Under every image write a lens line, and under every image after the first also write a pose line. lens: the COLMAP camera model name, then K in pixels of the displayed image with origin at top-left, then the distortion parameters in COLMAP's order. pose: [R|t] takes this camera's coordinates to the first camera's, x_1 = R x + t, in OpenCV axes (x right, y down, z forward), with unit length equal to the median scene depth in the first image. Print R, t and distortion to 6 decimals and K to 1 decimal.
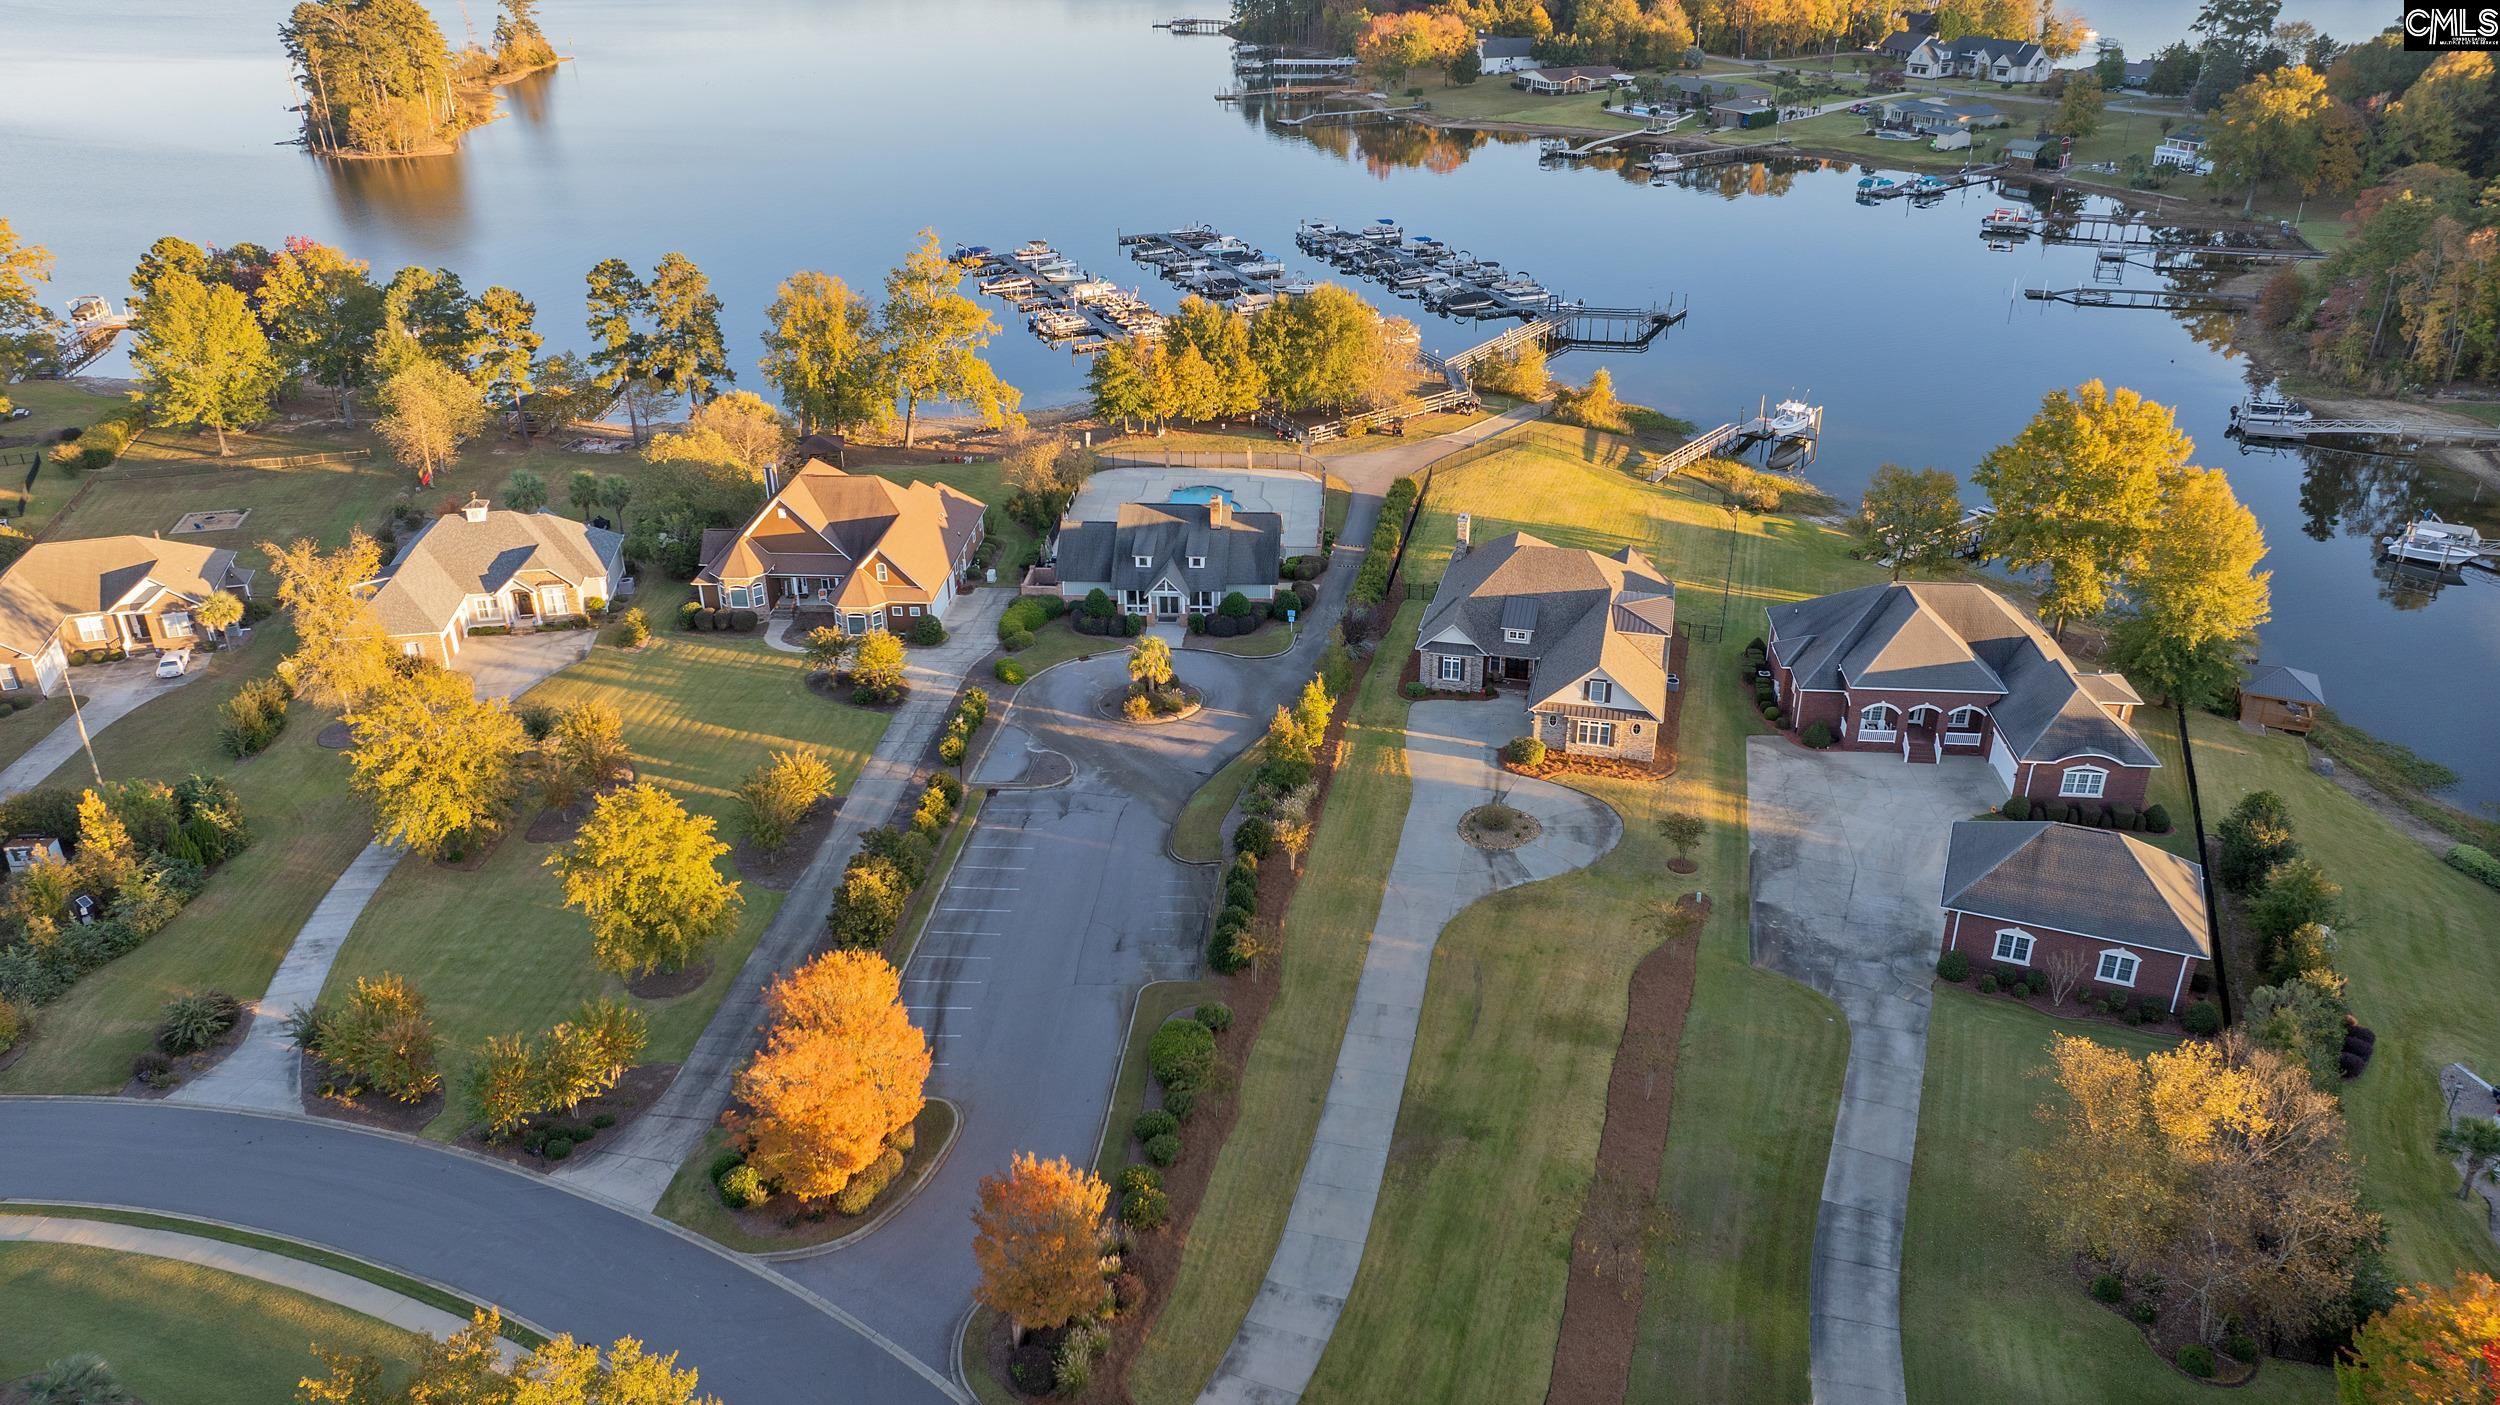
lens RADIAL K [[1804.0, 0, 1250.0], [0, 1804.0, 702.5], [0, 0, 1]] dist [-0.004325, -0.006899]
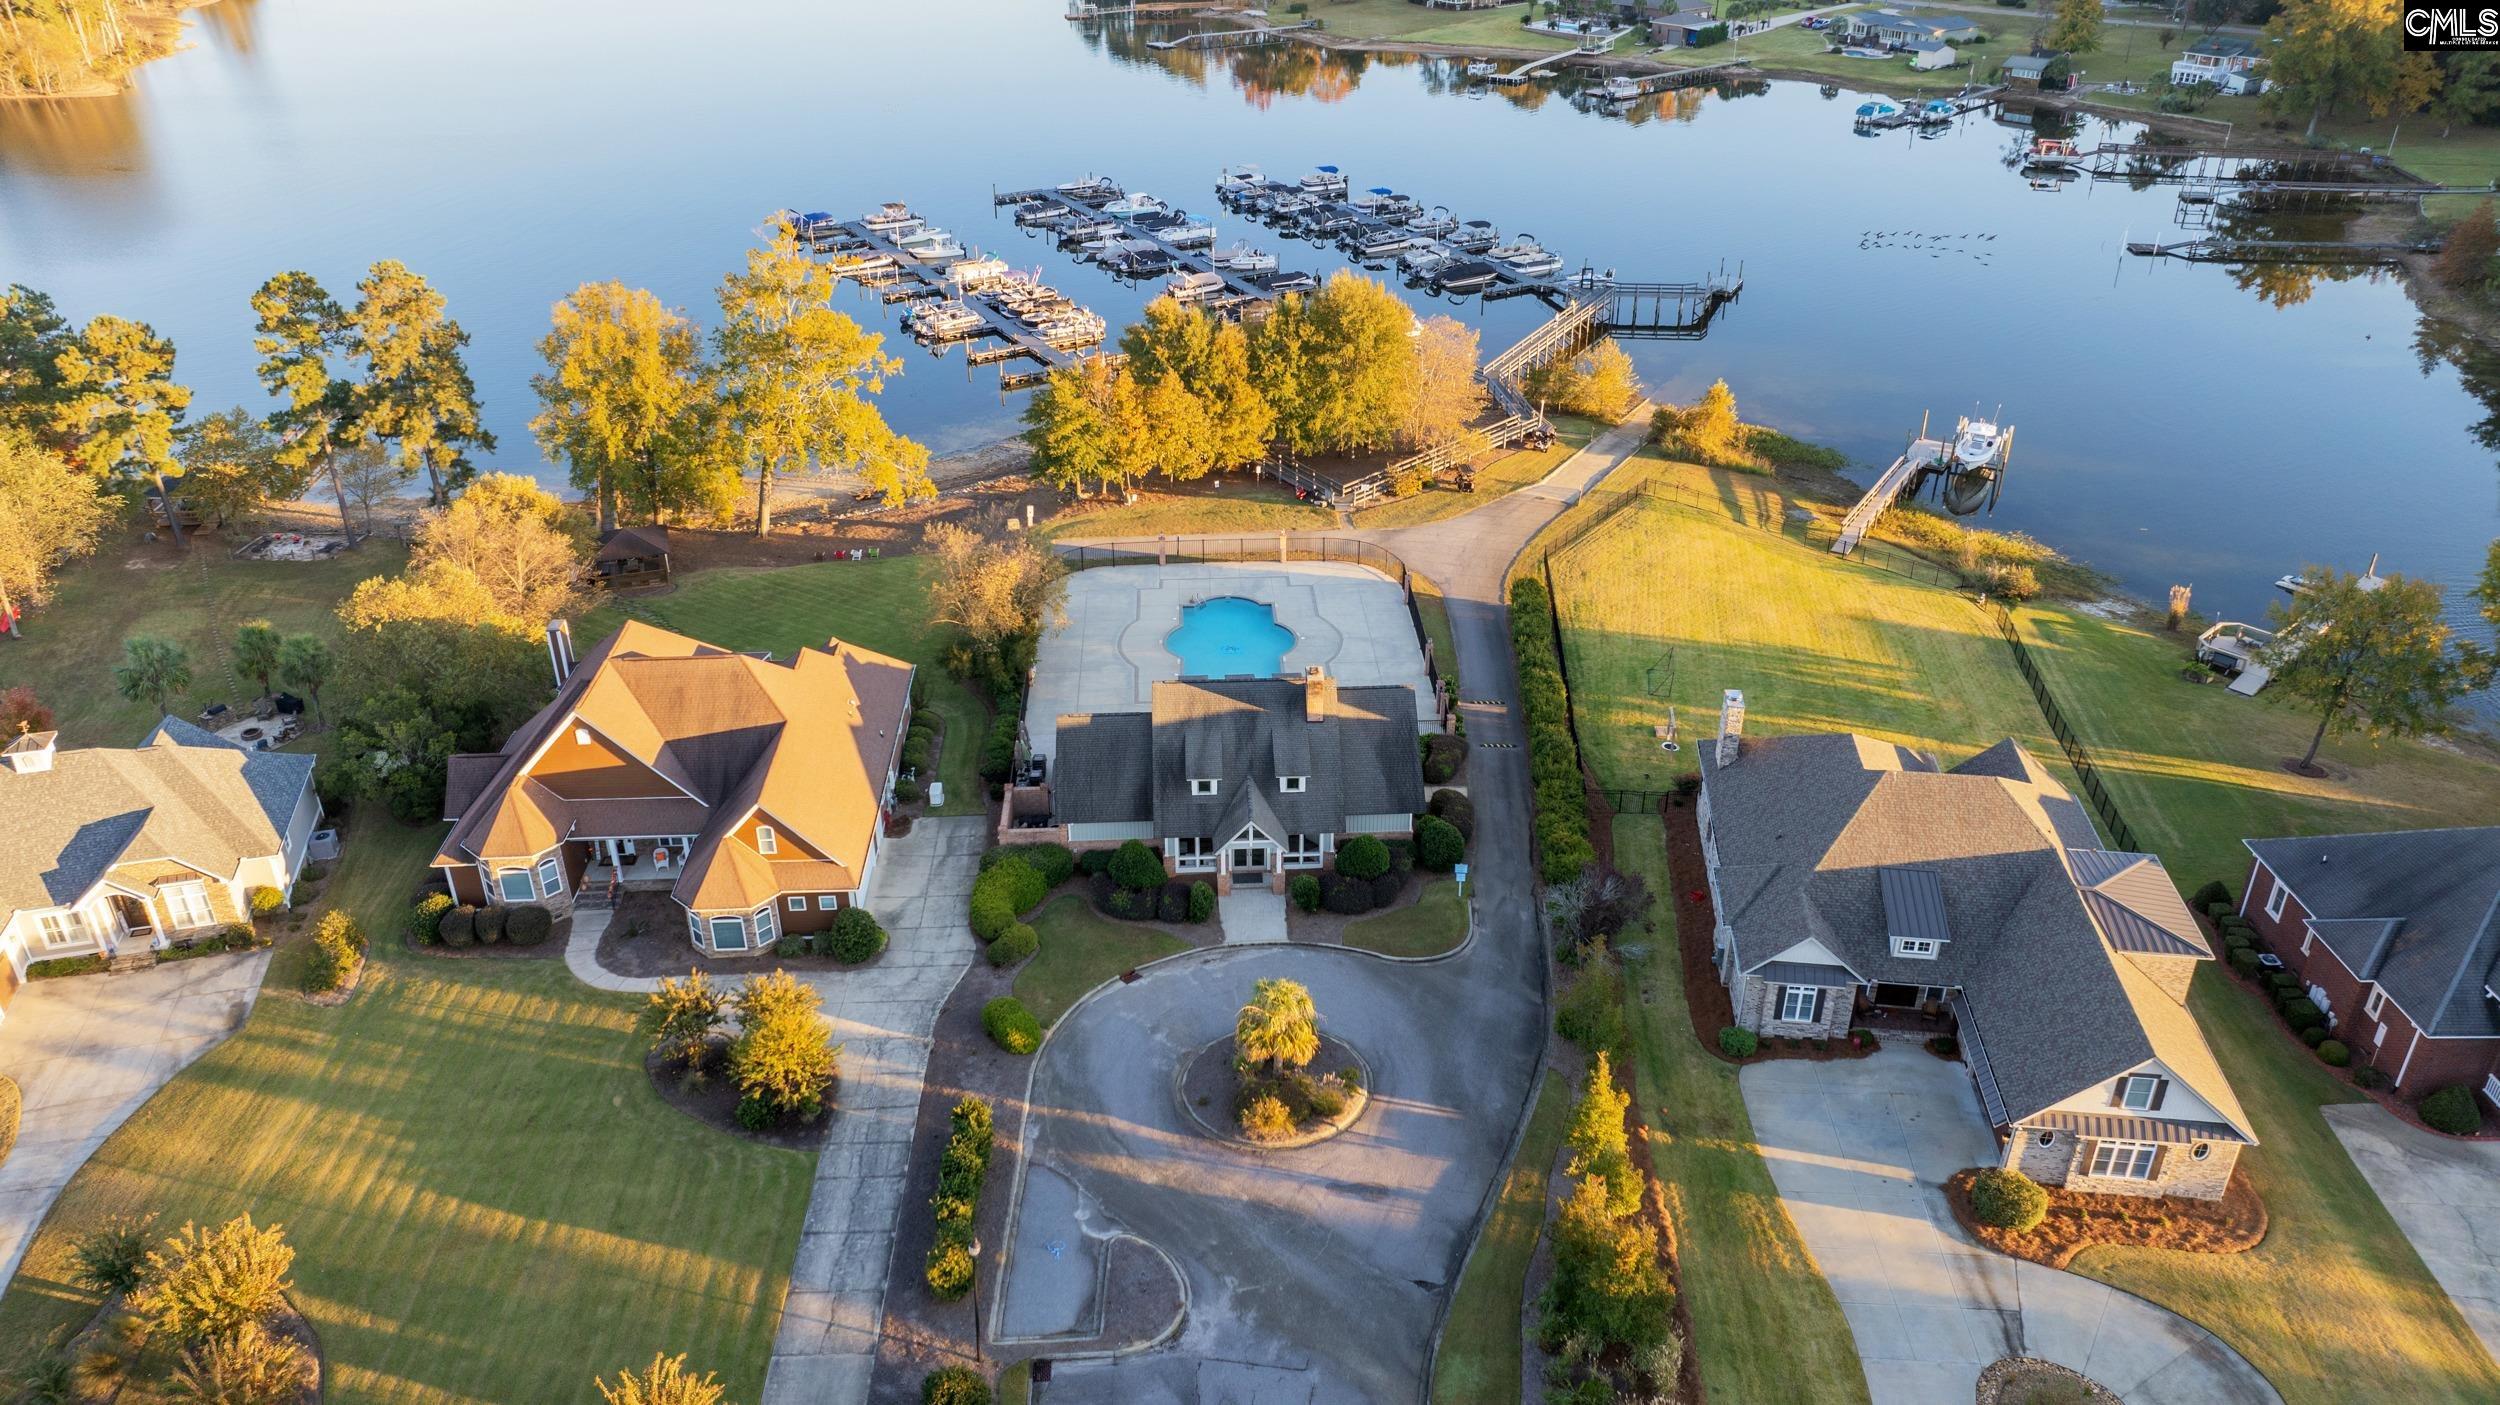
lens RADIAL K [[1785.0, 0, 1250.0], [0, 1785.0, 702.5], [0, 0, 1]] dist [-0.034094, 0.048685]
pose [[0.993517, -0.049681, 0.102254, -0.080325], [0.045193, 0.997930, 0.045748, -0.103051], [-0.104315, -0.040830, 0.993706, 0.314765]]
